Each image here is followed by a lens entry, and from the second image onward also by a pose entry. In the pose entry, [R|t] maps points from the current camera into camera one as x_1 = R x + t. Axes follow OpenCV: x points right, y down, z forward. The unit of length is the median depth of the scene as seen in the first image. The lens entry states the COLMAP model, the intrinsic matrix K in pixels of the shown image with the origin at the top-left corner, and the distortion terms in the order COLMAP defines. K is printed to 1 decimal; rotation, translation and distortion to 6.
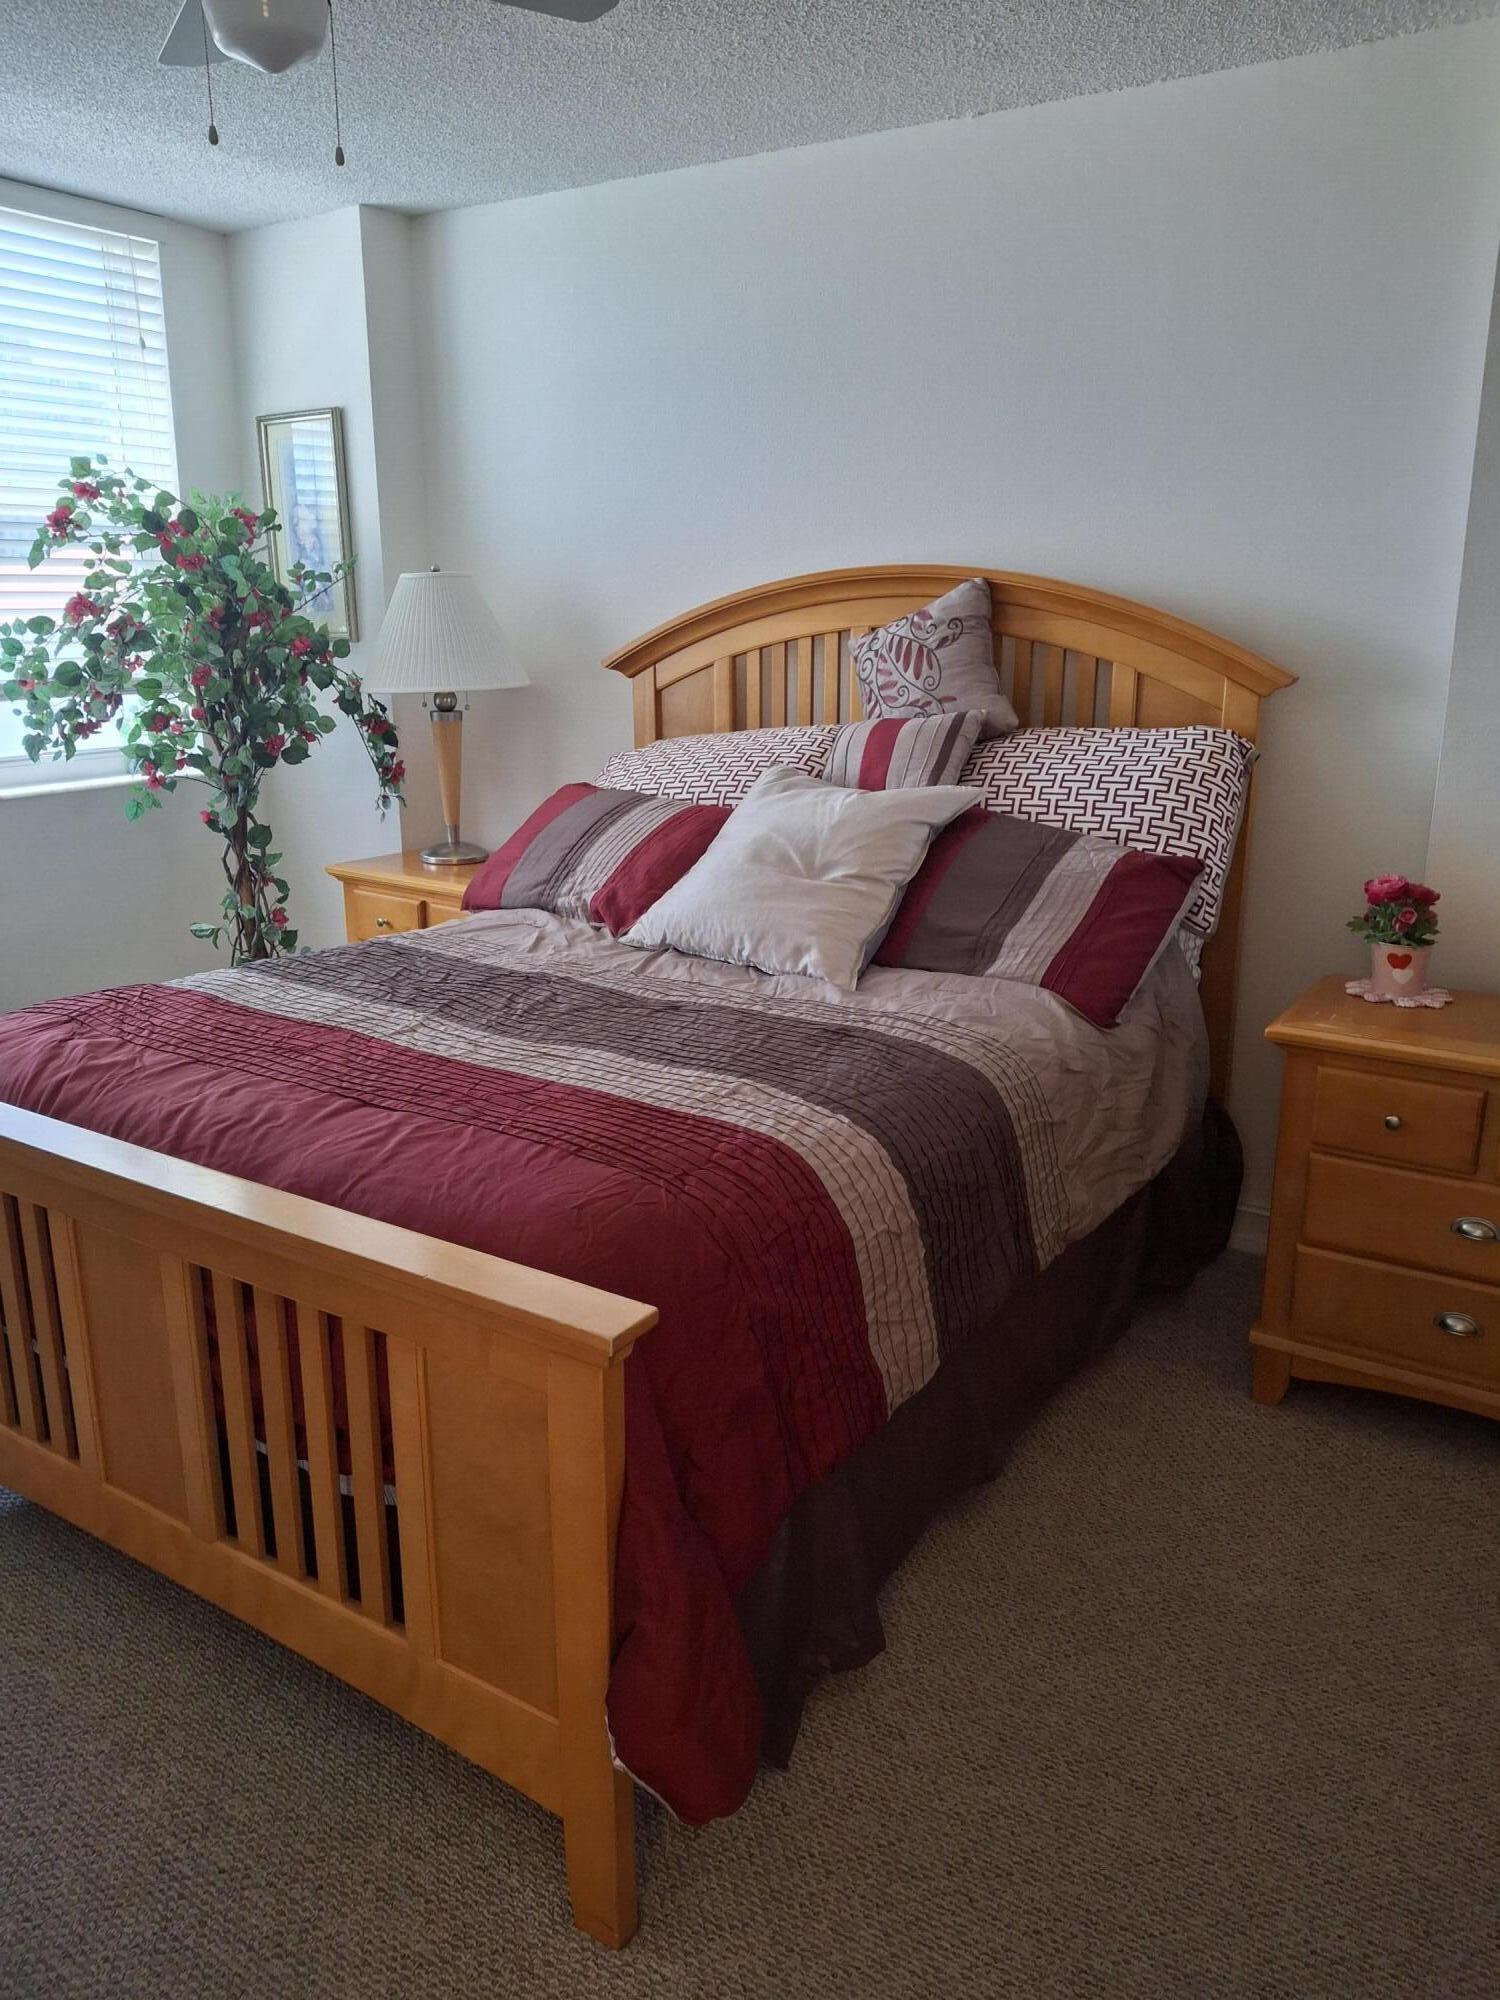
lens RADIAL K [[1495.4, 0, 749.4], [0, 1495.4, 1064.2], [0, 0, 1]] dist [0.071449, -0.109507]
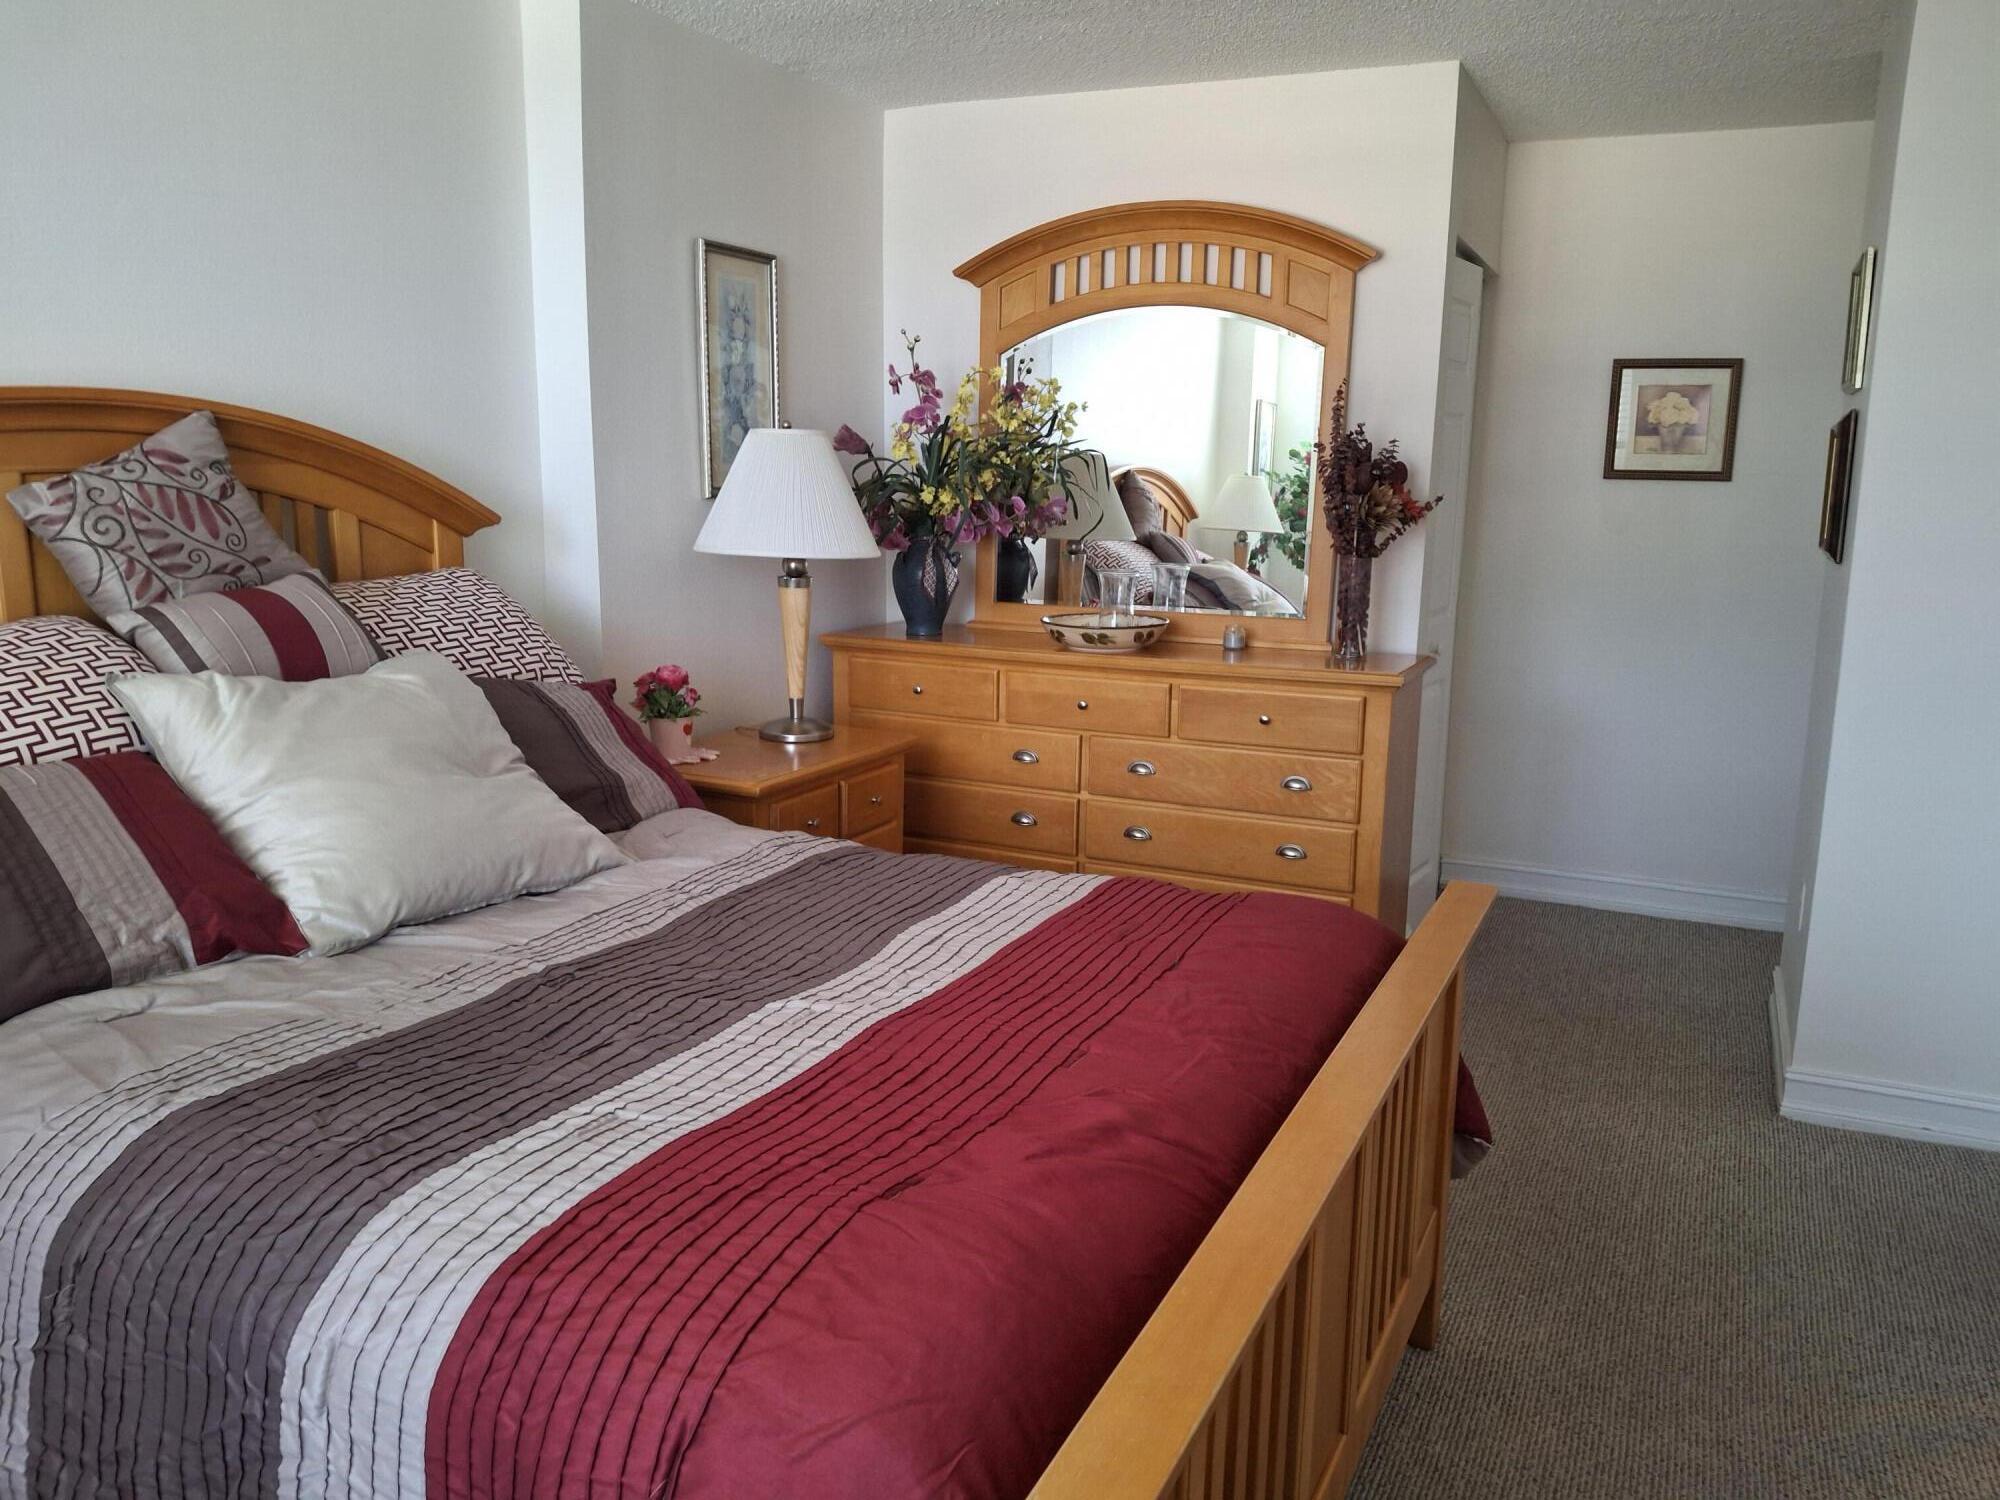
lens RADIAL K [[1495.4, 0, 1000.0], [0, 1495.4, 750.0], [0, 0, 1]] dist [0.071449, -0.109507]
pose [[-0.139856, -0.186921, 0.972369, -0.716809], [0.282294, 0.933738, 0.220097, -0.218178], [-0.949079, 0.305276, -0.077822, 0.734896]]
